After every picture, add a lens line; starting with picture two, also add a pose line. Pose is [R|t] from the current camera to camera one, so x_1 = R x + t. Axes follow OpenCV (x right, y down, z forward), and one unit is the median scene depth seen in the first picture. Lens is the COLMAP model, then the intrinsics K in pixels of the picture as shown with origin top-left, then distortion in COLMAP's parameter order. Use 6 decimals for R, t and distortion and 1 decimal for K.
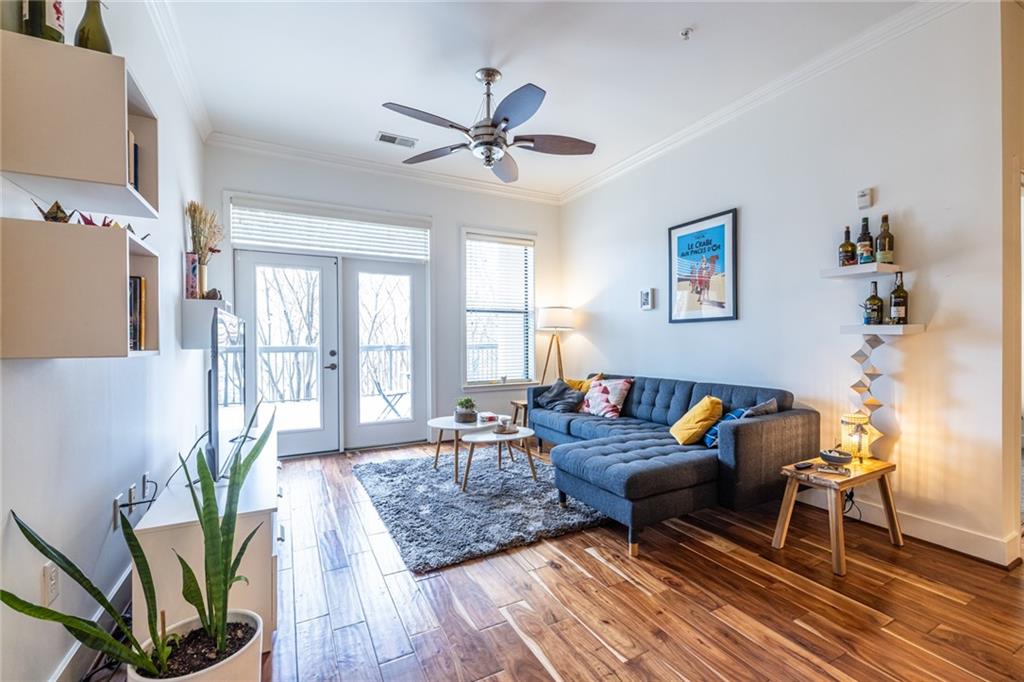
lens RADIAL K [[435.7, 0, 516.4], [0, 435.7, 344.7], [0, 0, 1]] dist [0.003069, 0.000087]
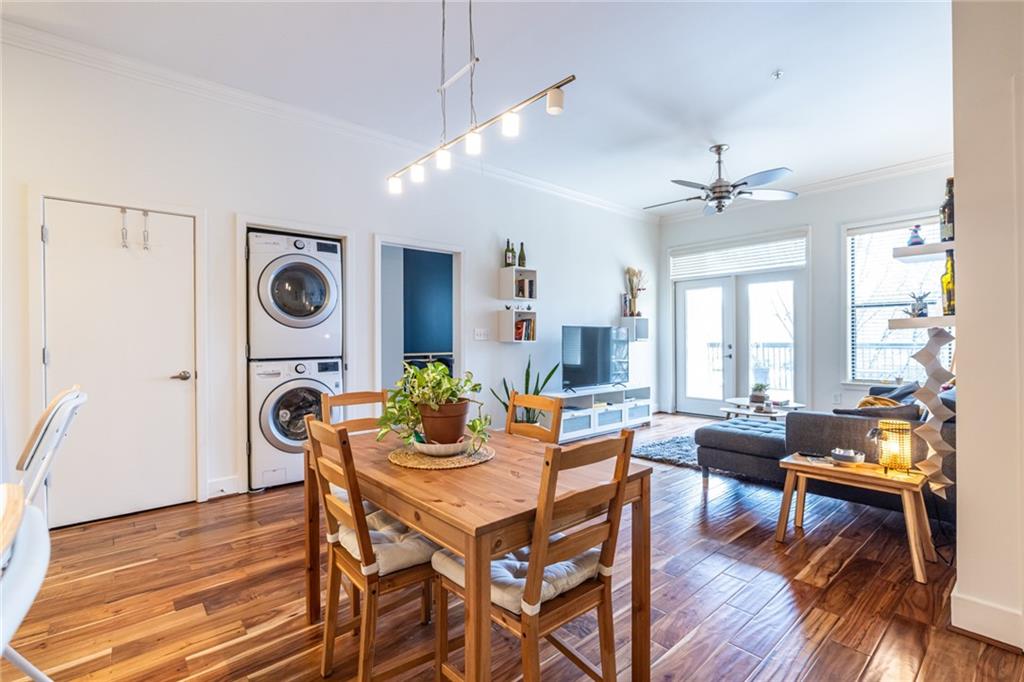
lens RADIAL K [[460.7, 0, 512.0], [0, 460.7, 341.0], [0, 0, 1]] dist [0.000657, 0.000072]
pose [[0.215986, 0.005911, -0.976378, 1.034449], [-0.008146, 0.999958, 0.004252, 0.000849], [0.976362, 0.007035, 0.216025, 0.029720]]
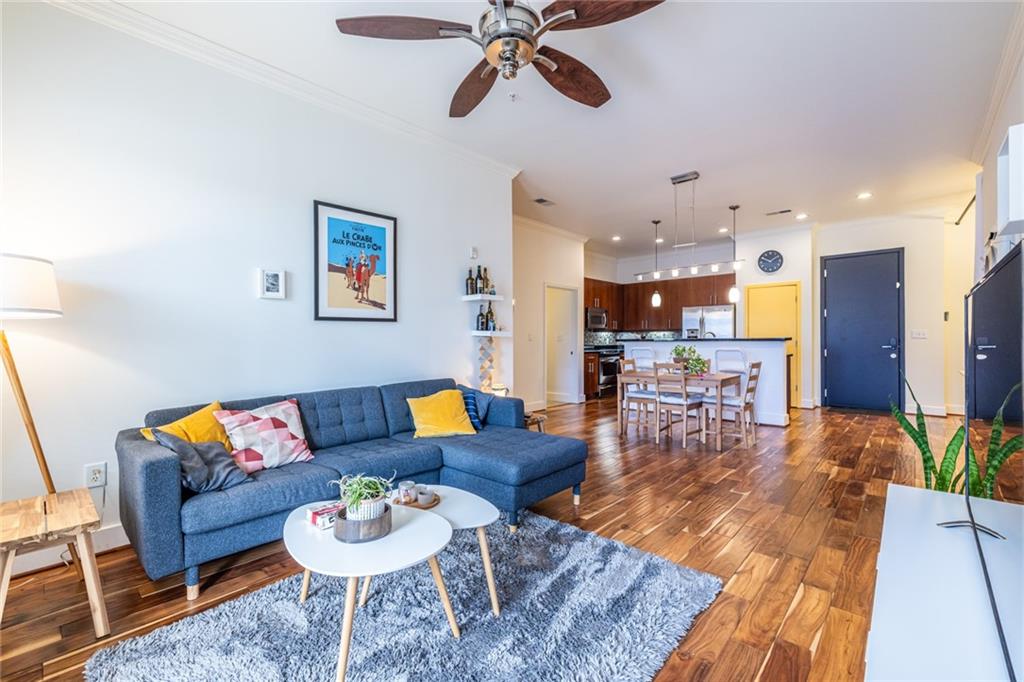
lens RADIAL K [[435.7, 0, 516.4], [0, 435.7, 344.7], [0, 0, 1]] dist [0.003069, 0.000087]
pose [[-0.331590, -0.006959, 0.943398, -0.570714], [0.021962, 0.999645, 0.015093, -0.010108], [-0.943168, 0.025723, -0.331320, 1.012384]]
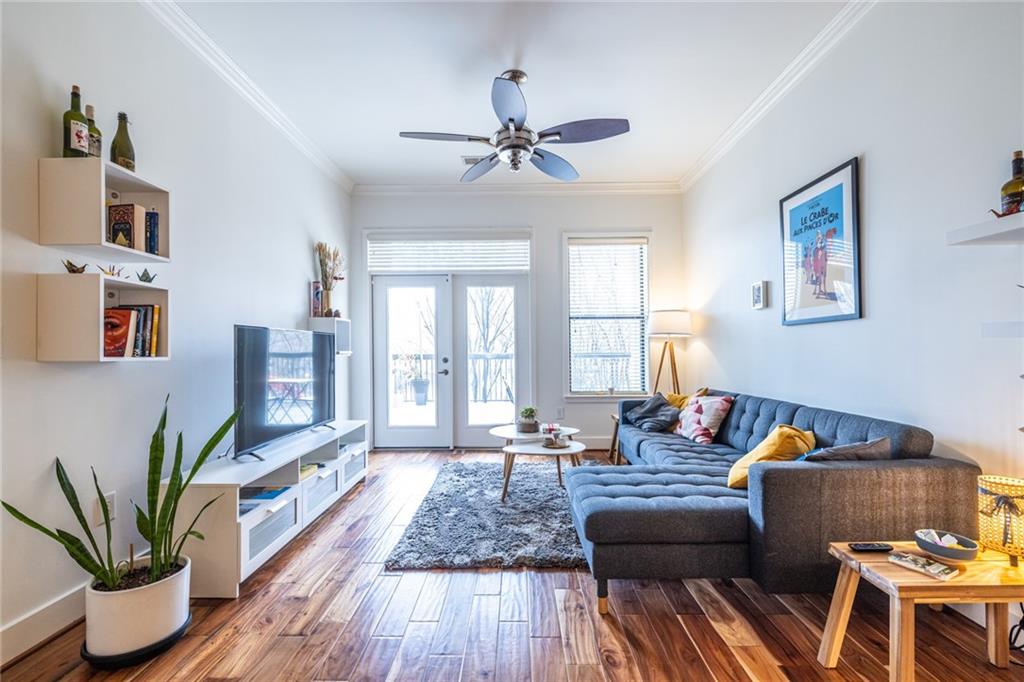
lens RADIAL K [[432.2, 0, 512.3], [0, 432.2, 346.5], [0, 0, 1]] dist [0.001952, 0.000091]
pose [[0.876284, -0.003665, -0.481782, 0.331586], [-0.003108, 0.999907, -0.013259, -0.001976], [0.481786, 0.013116, 0.876191, 0.130414]]
